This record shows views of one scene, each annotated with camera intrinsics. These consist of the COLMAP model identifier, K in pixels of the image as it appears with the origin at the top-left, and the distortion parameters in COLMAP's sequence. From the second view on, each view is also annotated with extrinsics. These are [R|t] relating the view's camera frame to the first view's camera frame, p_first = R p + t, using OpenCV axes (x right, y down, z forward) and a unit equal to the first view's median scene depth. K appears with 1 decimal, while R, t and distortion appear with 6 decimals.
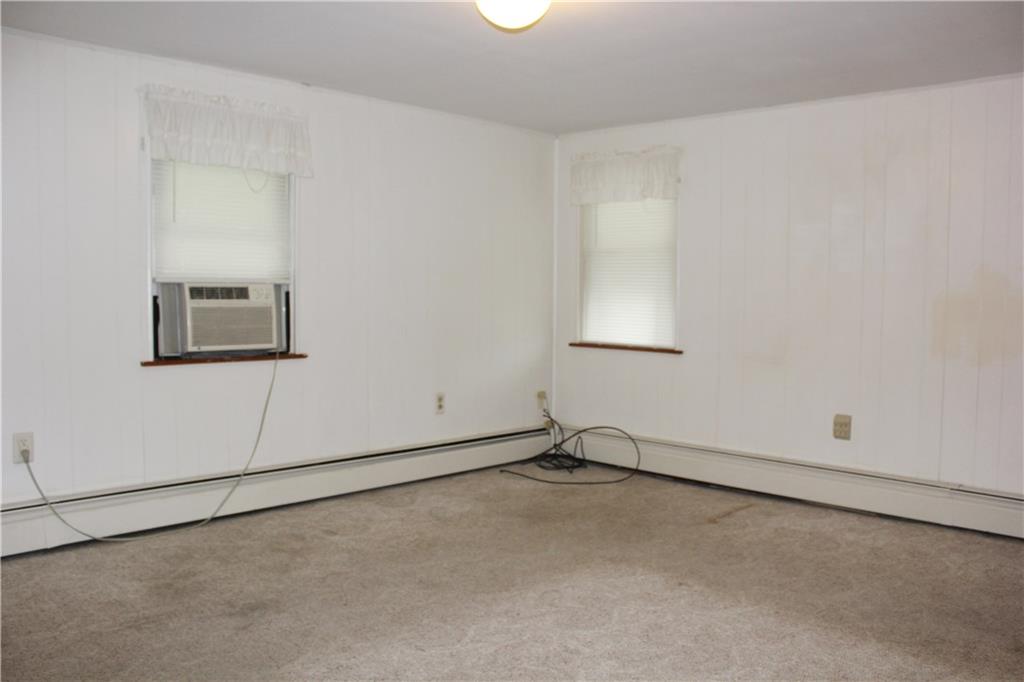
lens RADIAL K [[858.1, 0, 519.2], [0, 858.1, 344.6], [0, 0, 1]] dist [-0.166647, 0.153277]
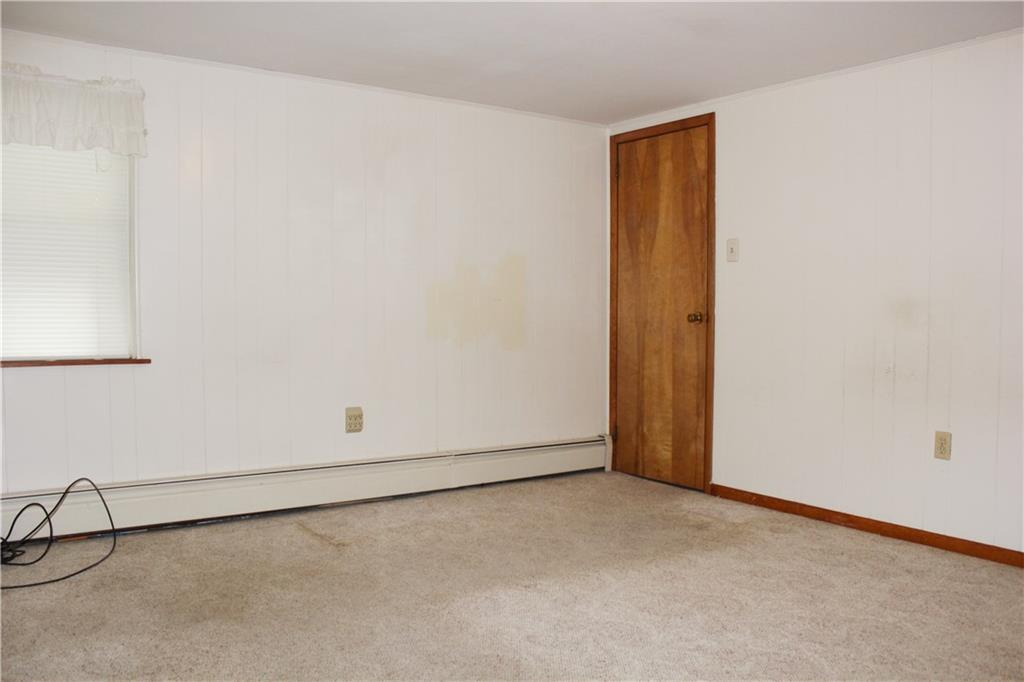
lens RADIAL K [[858.1, 0, 519.2], [0, 858.1, 344.6], [0, 0, 1]] dist [-0.166647, 0.153277]
pose [[0.189343, -0.059311, 0.980118, -0.635585], [0.053822, 0.997300, 0.049953, -0.033961], [-0.980435, 0.043294, 0.192025, 0.700369]]
